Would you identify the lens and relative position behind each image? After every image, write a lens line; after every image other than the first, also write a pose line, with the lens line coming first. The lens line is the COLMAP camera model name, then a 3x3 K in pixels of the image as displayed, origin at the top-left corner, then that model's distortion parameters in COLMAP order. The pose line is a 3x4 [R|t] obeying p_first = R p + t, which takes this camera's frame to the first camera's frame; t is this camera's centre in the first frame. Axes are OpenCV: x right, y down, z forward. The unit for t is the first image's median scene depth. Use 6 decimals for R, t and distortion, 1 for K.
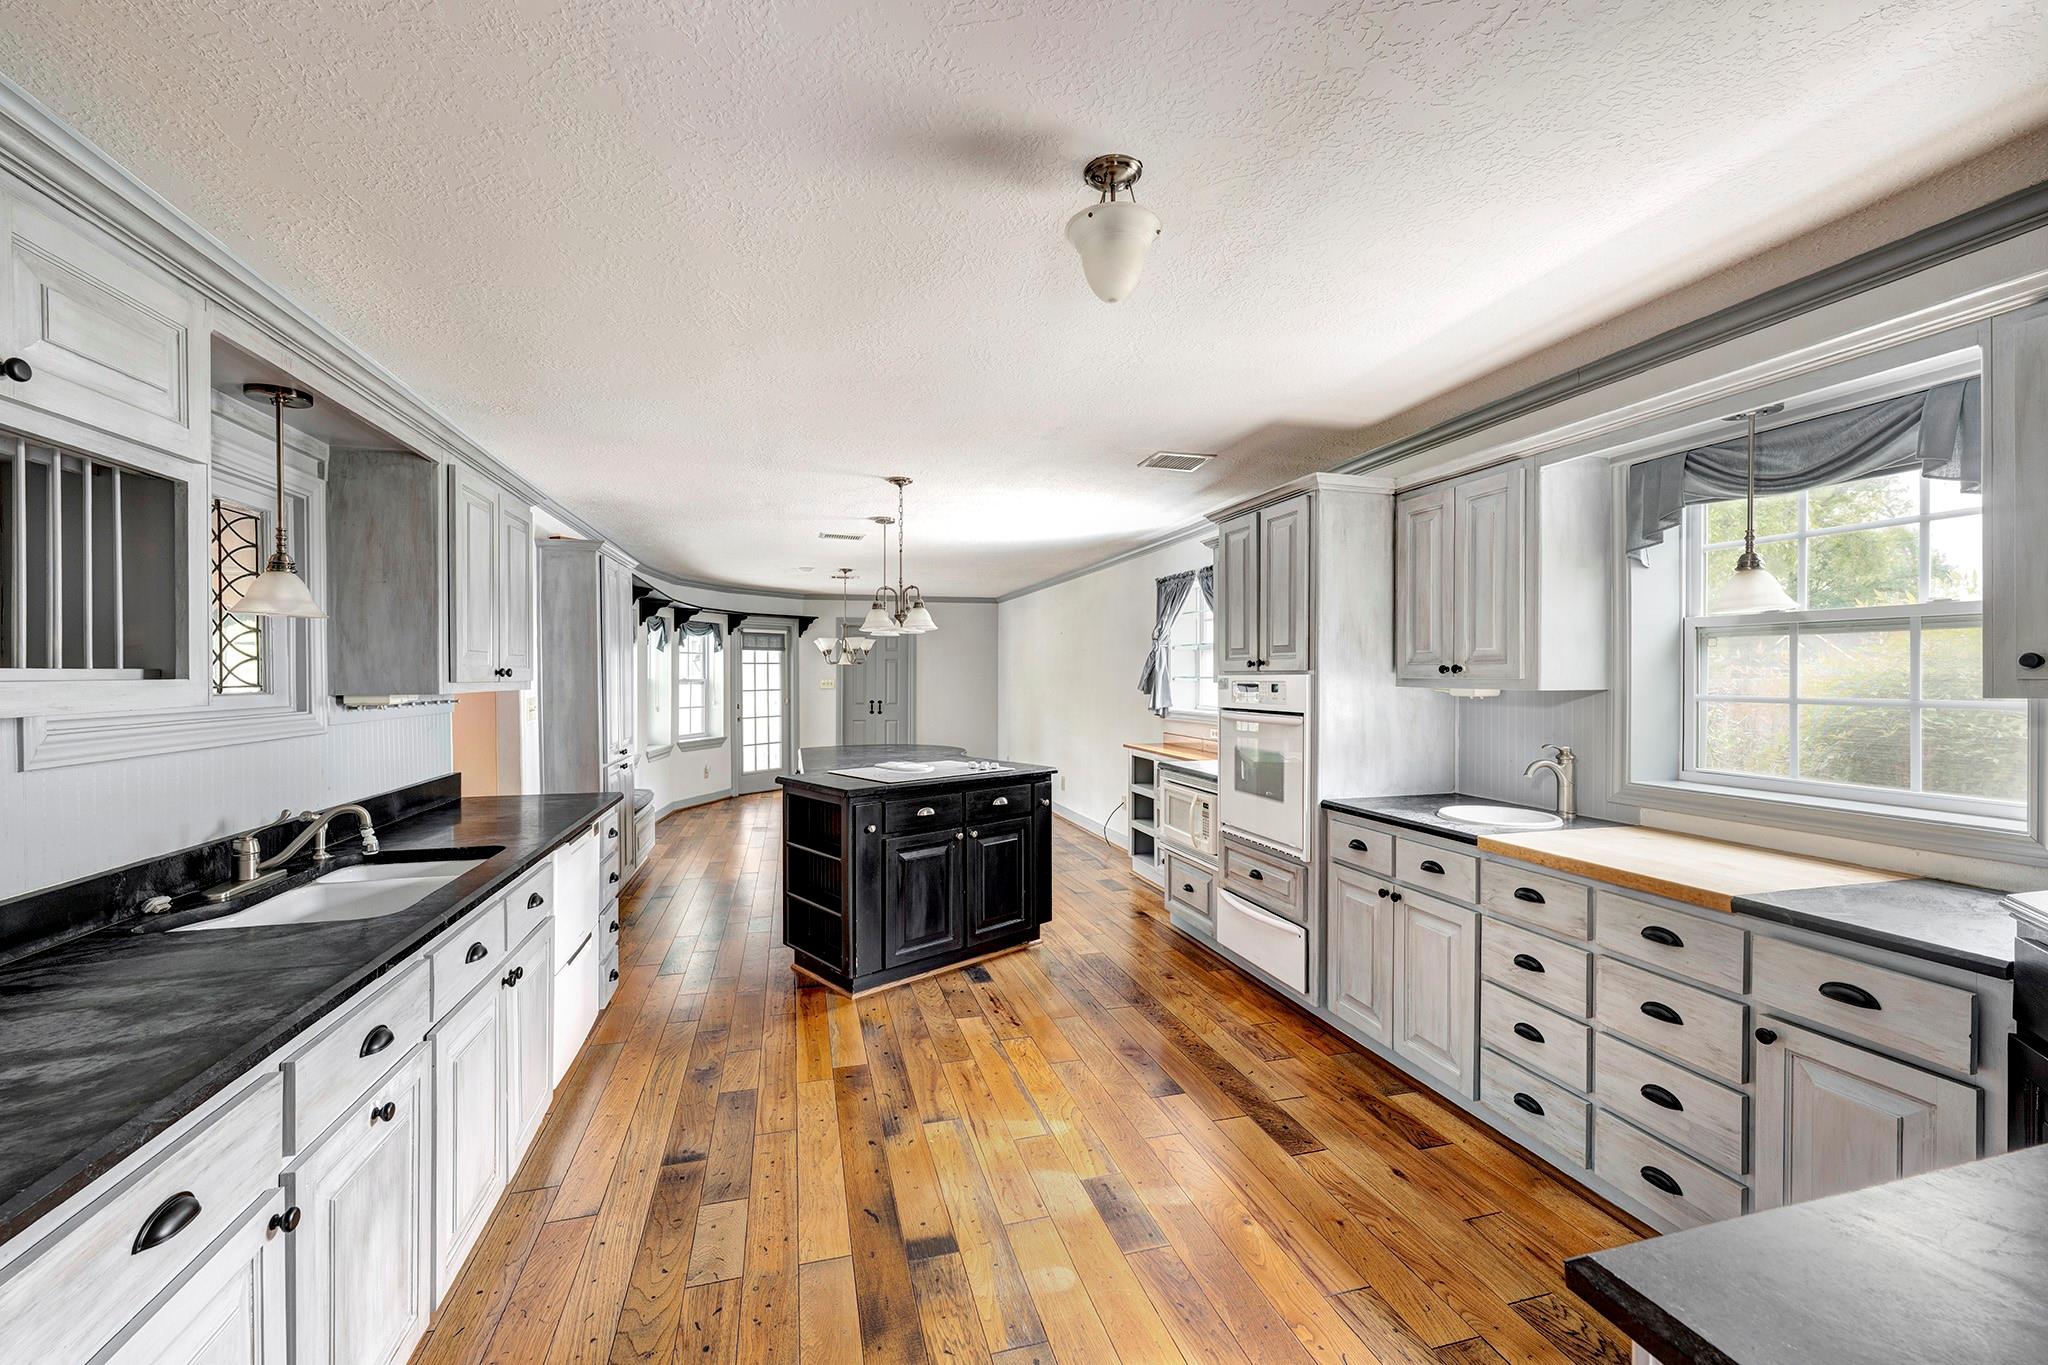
lens RADIAL K [[812.5, 0, 1016.3], [0, 812.5, 679.6], [0, 0, 1]] dist [0.001919, -0.000247]
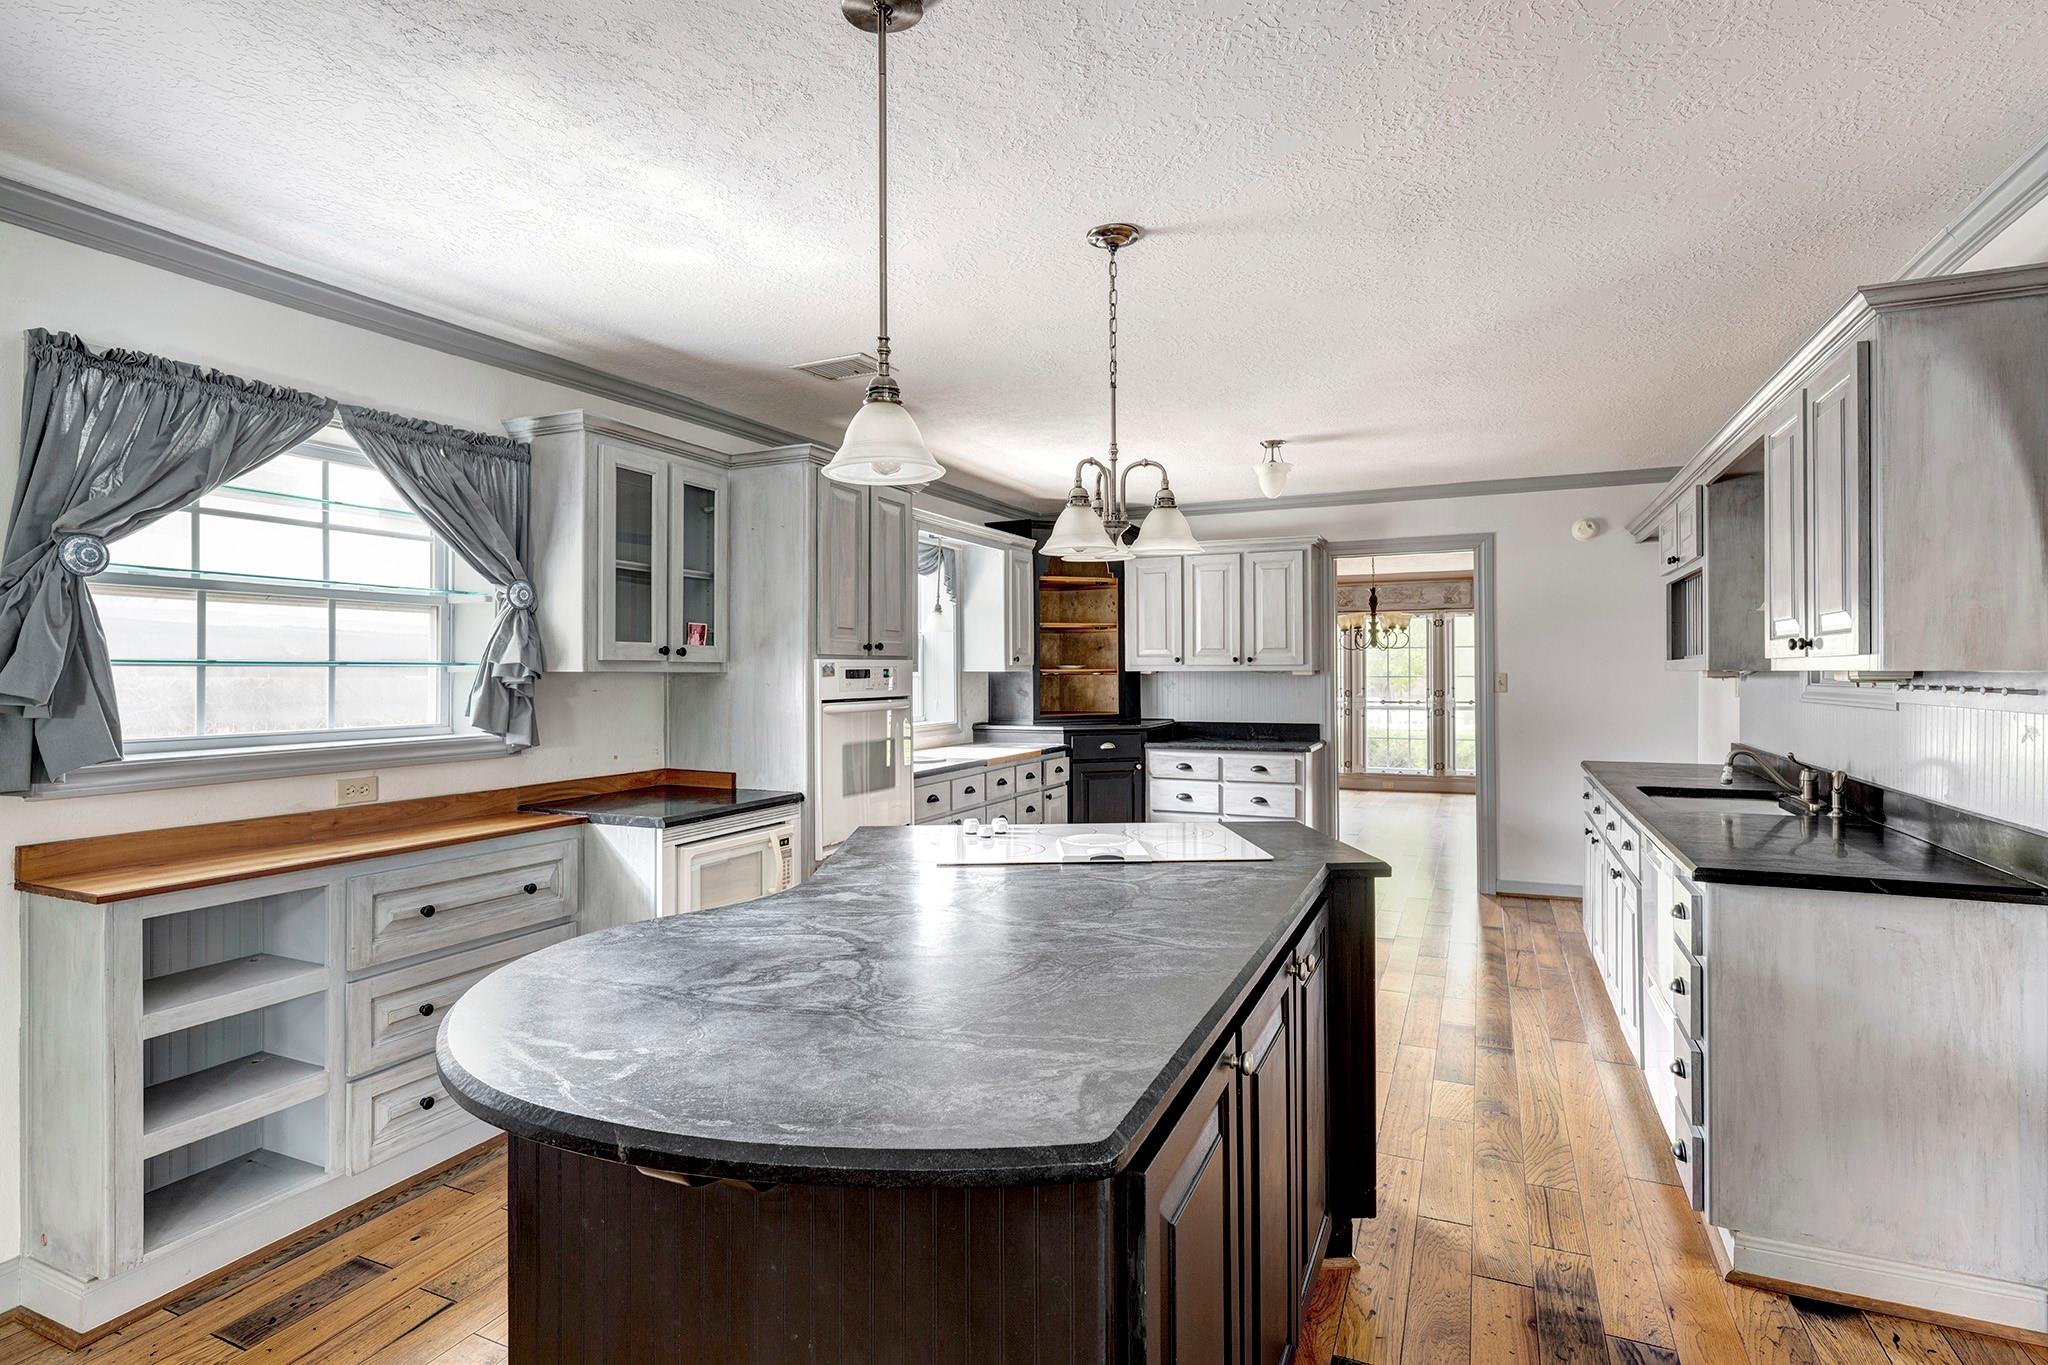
lens RADIAL K [[1020.1, 0, 1025.5], [0, 1020.1, 672.5], [0, 0, 1]] dist [0.000193, -0.000075]
pose [[-0.769810, 0.004810, 0.638255, -0.571315], [0.007602, 0.999970, 0.001634, 0.008163], [-0.638228, 0.006110, -0.769823, 1.773544]]
